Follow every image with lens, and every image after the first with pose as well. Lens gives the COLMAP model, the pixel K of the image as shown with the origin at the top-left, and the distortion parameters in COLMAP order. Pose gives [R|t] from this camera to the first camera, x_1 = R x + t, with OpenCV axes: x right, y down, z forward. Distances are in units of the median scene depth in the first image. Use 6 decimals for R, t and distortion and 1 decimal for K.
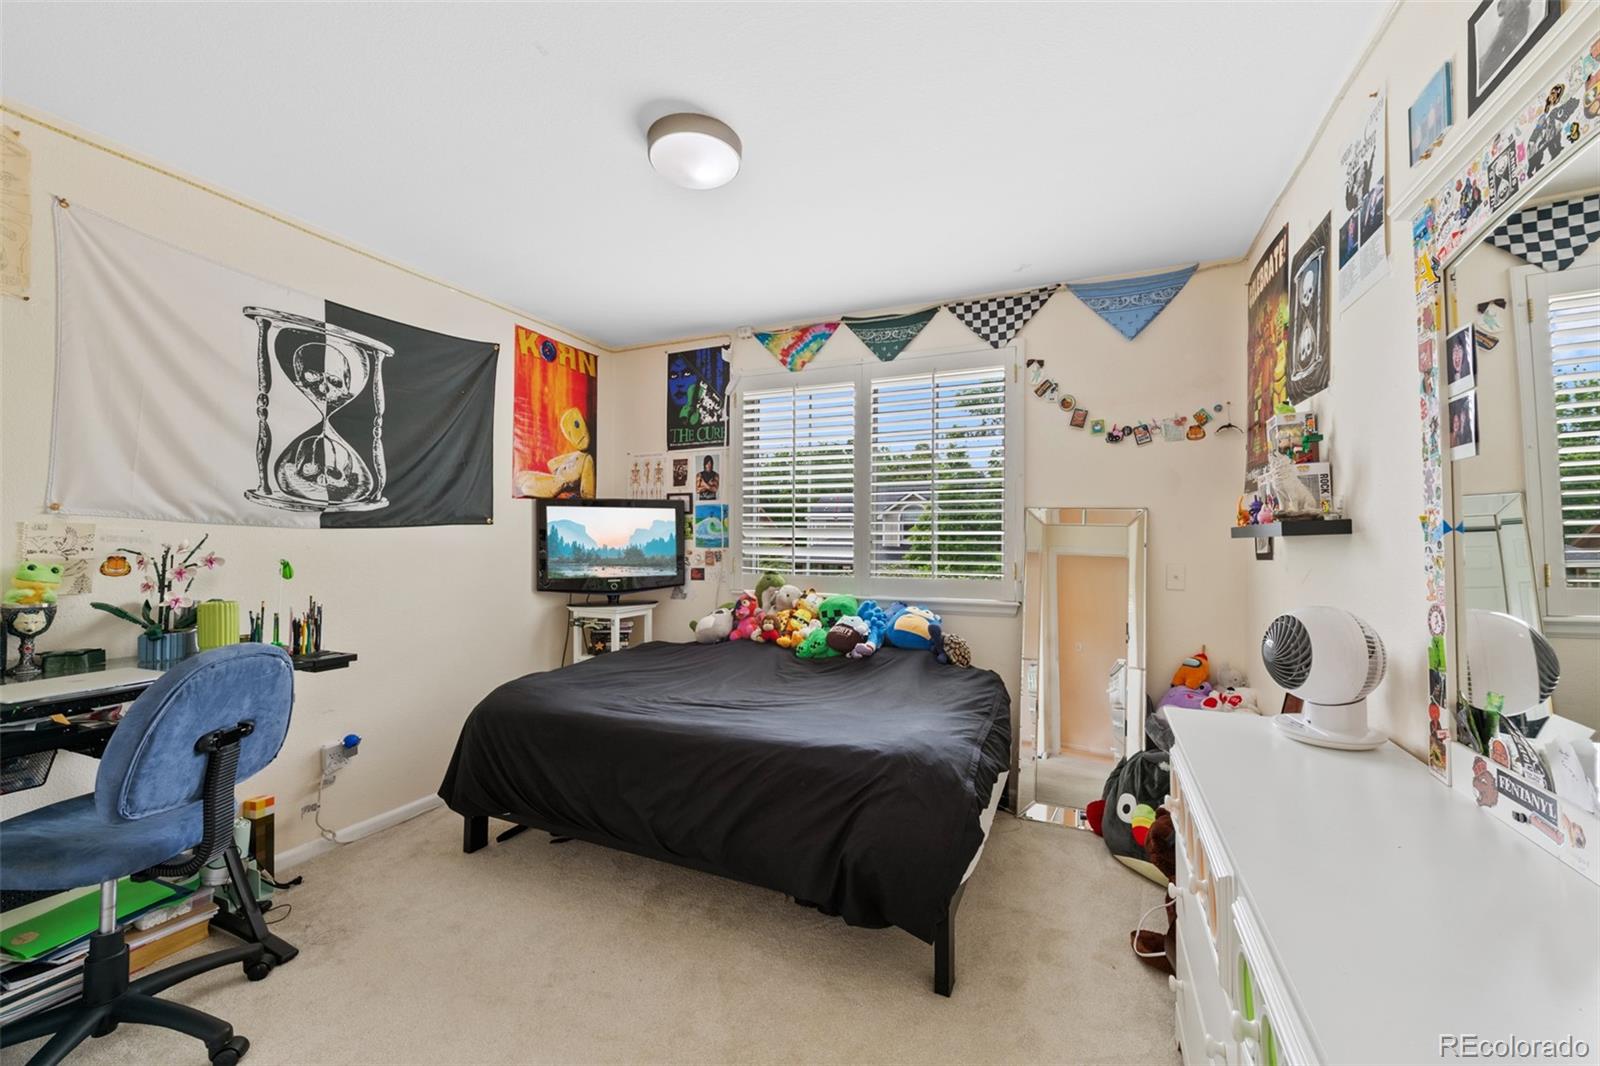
lens RADIAL K [[643.4, 0, 799.1], [0, 643.4, 529.8], [0, 0, 1]] dist [0.003014, -0.001137]
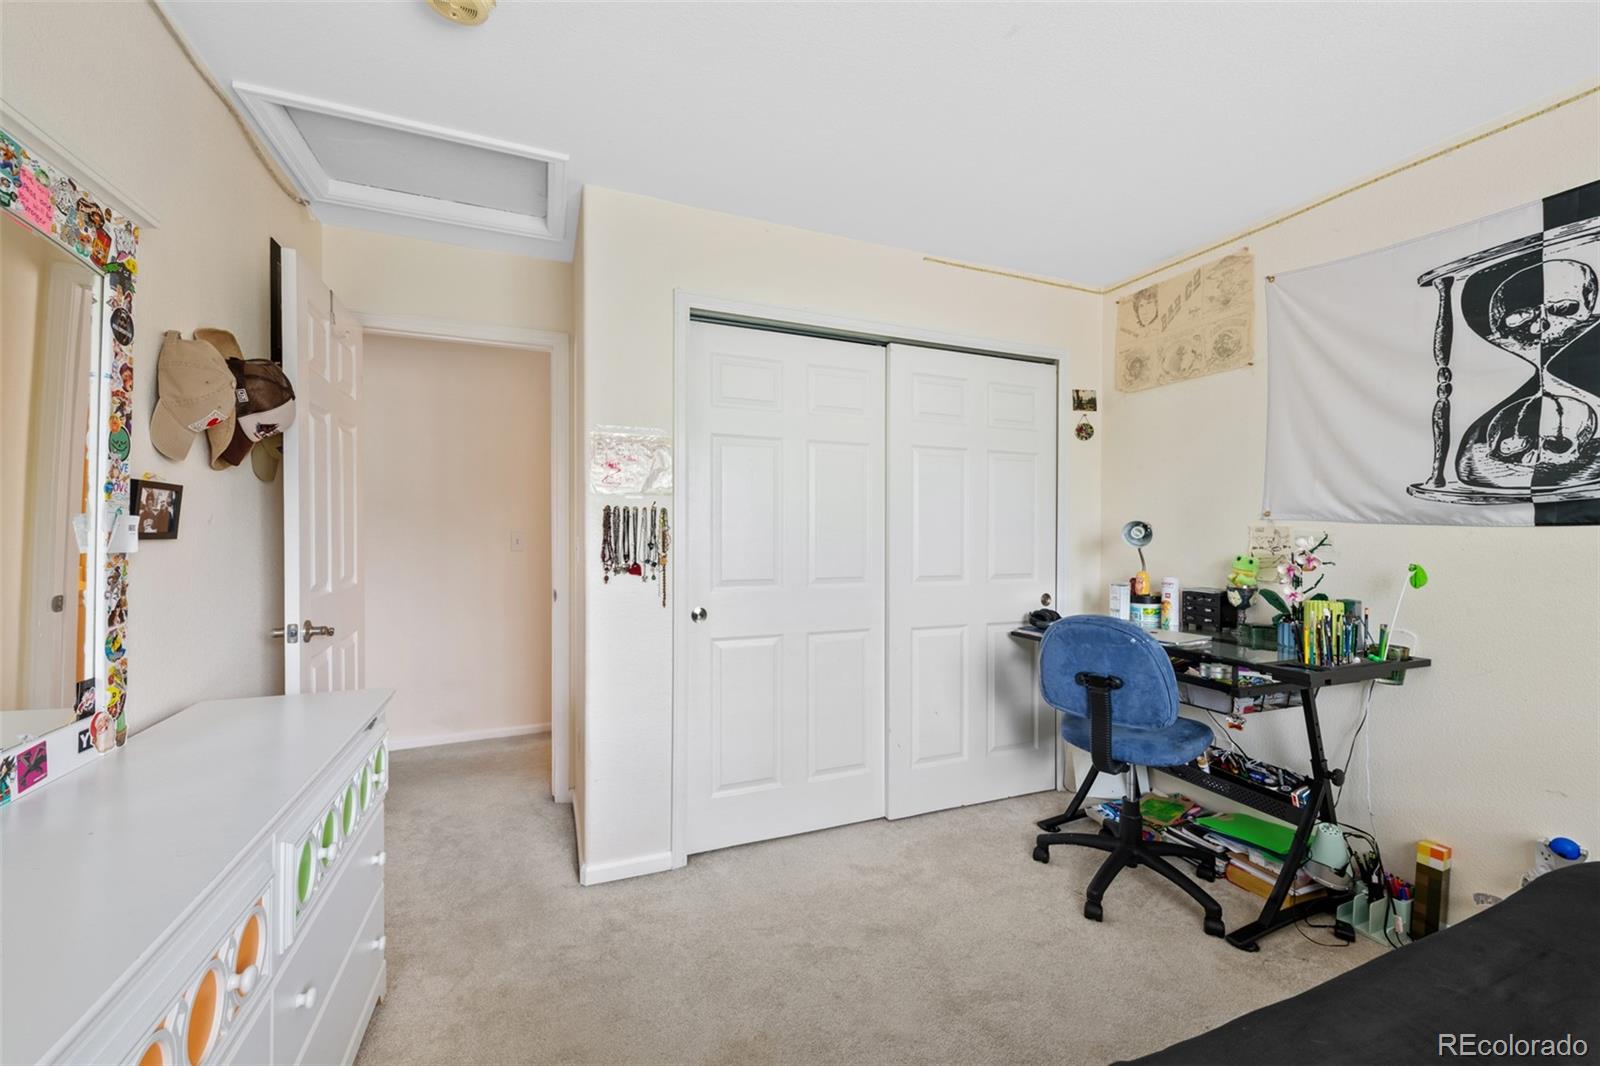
lens RADIAL K [[643.4, 0, 801.3], [0, 643.4, 530.1], [0, 0, 1]] dist [0.003014, -0.001137]
pose [[-0.701278, -0.007615, -0.712847, 0.336789], [0.004620, 0.999873, -0.015226, 0.009610], [0.712873, -0.013971, -0.701154, 0.945077]]
